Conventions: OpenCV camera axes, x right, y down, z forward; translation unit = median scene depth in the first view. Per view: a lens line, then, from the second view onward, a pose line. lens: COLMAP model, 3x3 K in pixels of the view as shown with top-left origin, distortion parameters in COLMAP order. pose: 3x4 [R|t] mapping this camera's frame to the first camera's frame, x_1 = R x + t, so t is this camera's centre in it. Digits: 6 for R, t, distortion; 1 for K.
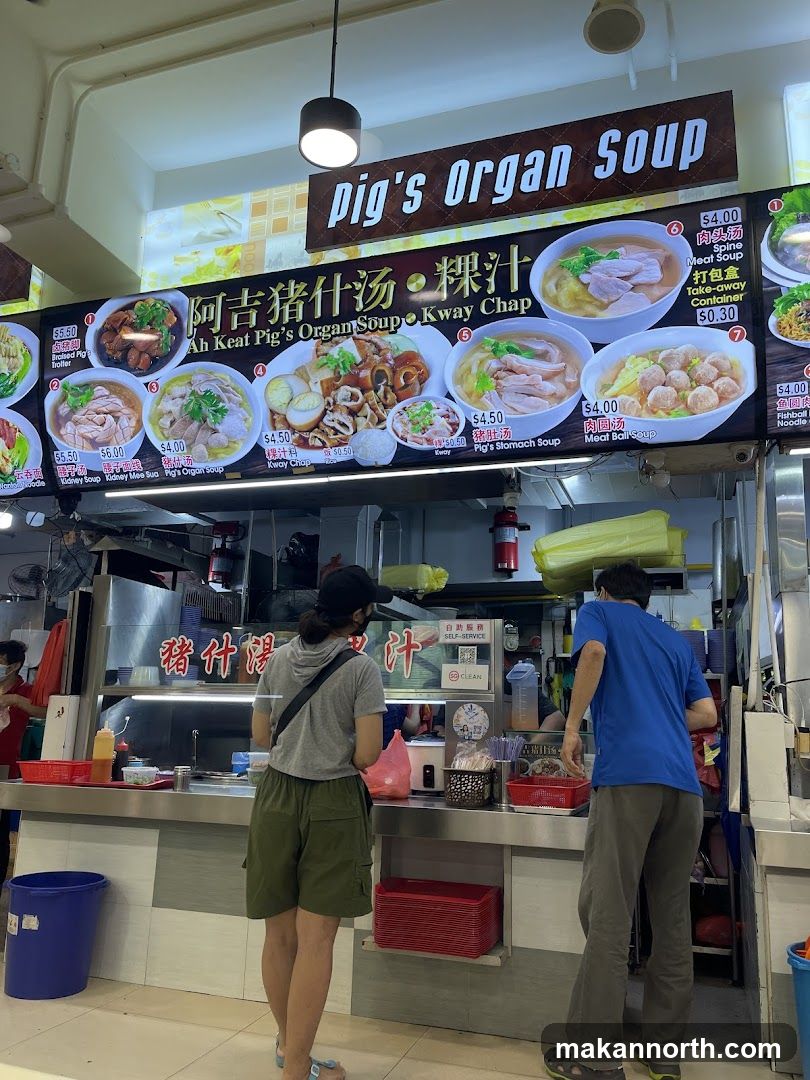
lens RADIAL K [[836.2, 0, 406.1], [0, 836.2, 536.6], [0, 0, 1]] dist [0.032924, -0.026417]
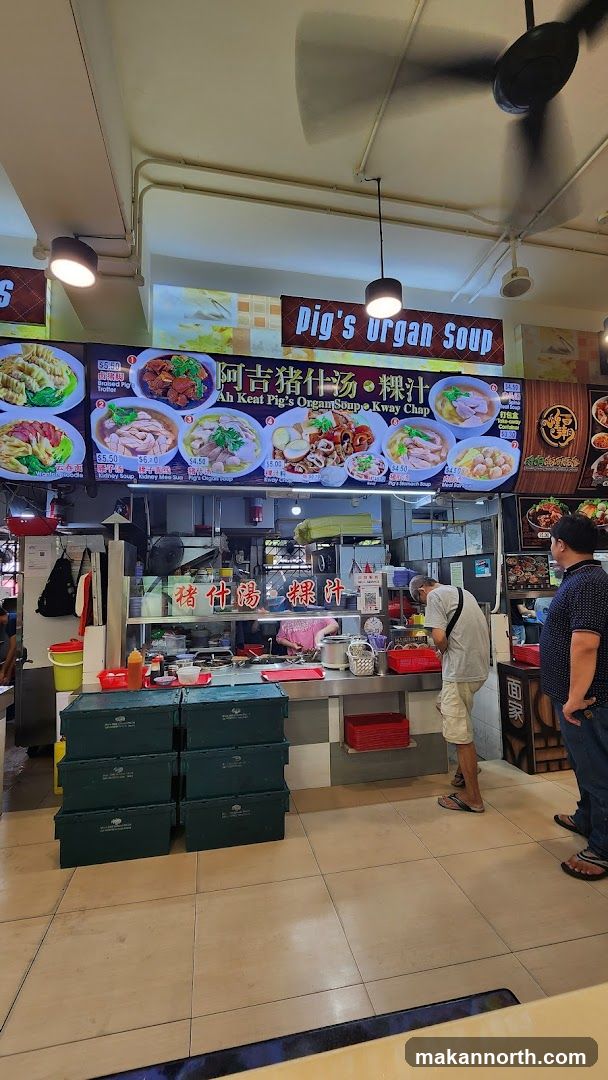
lens RADIAL K [[458.3, 0, 299.4], [0, 458.3, 534.4], [0, 0, 1]] dist [-0.002684, 0.000715]
pose [[0.860795, 0.009532, 0.508862, -0.563636], [-0.071209, 0.992246, 0.101871, -0.077146], [-0.503945, -0.123925, 0.854799, 0.201754]]
